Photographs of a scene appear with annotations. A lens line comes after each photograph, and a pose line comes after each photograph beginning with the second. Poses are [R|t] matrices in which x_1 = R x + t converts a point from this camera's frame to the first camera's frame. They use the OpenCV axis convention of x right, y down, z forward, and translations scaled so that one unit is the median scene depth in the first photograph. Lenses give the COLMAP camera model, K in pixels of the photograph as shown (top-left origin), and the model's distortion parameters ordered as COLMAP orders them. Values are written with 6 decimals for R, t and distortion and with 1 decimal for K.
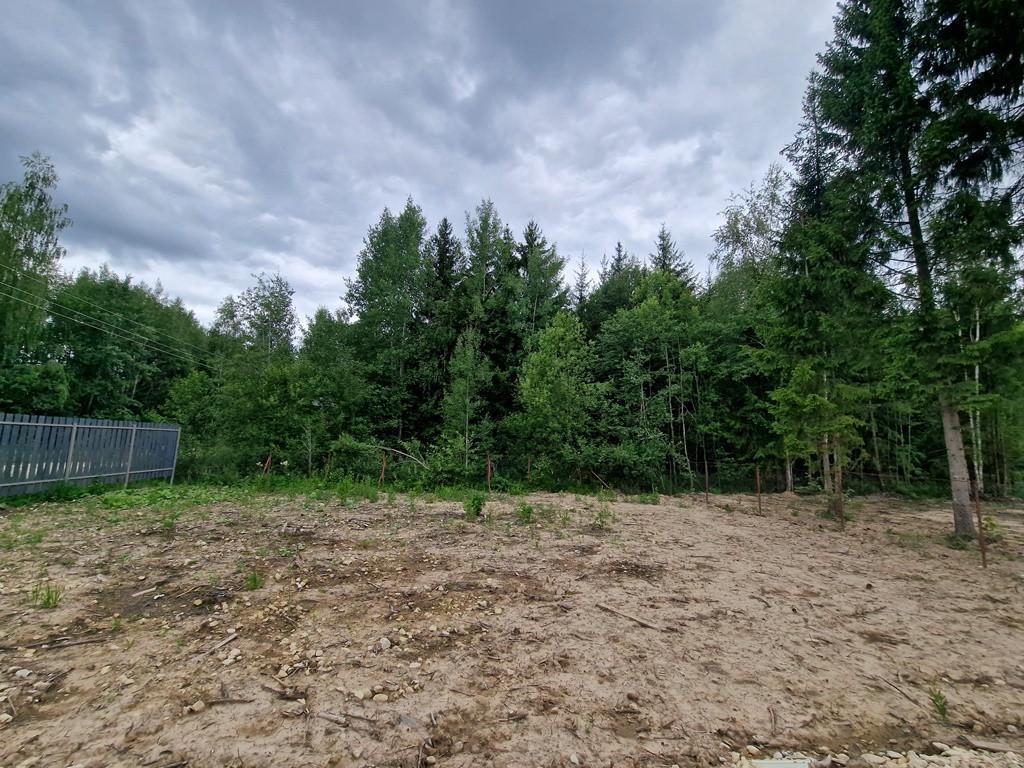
lens RADIAL K [[419.7, 0, 511.6], [0, 419.7, 392.1], [0, 0, 1]] dist [-0.008039, 0.002845]
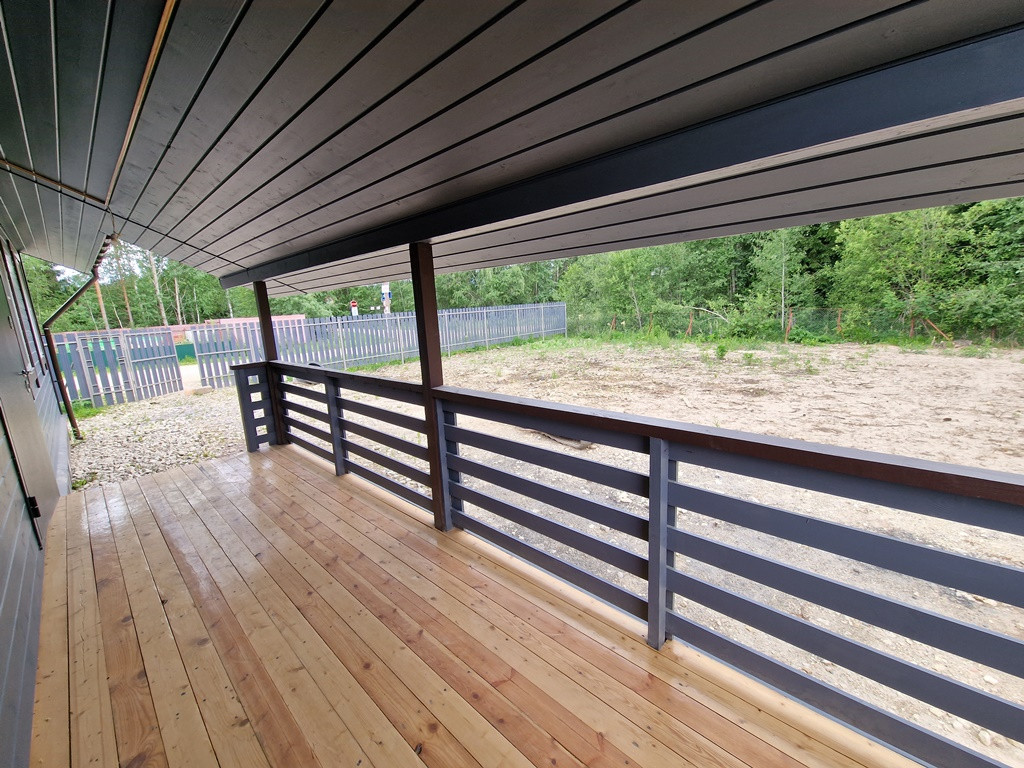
lens RADIAL K [[434.4, 0, 512.0], [0, 434.4, 384.0], [0, 0, 1]] dist [0.023849, 0.000570]
pose [[0.627442, 0.079336, -0.774611, 0.387184], [0.167609, 0.957716, 0.233854, -0.042654], [0.760411, -0.276561, 0.587613, -0.222423]]
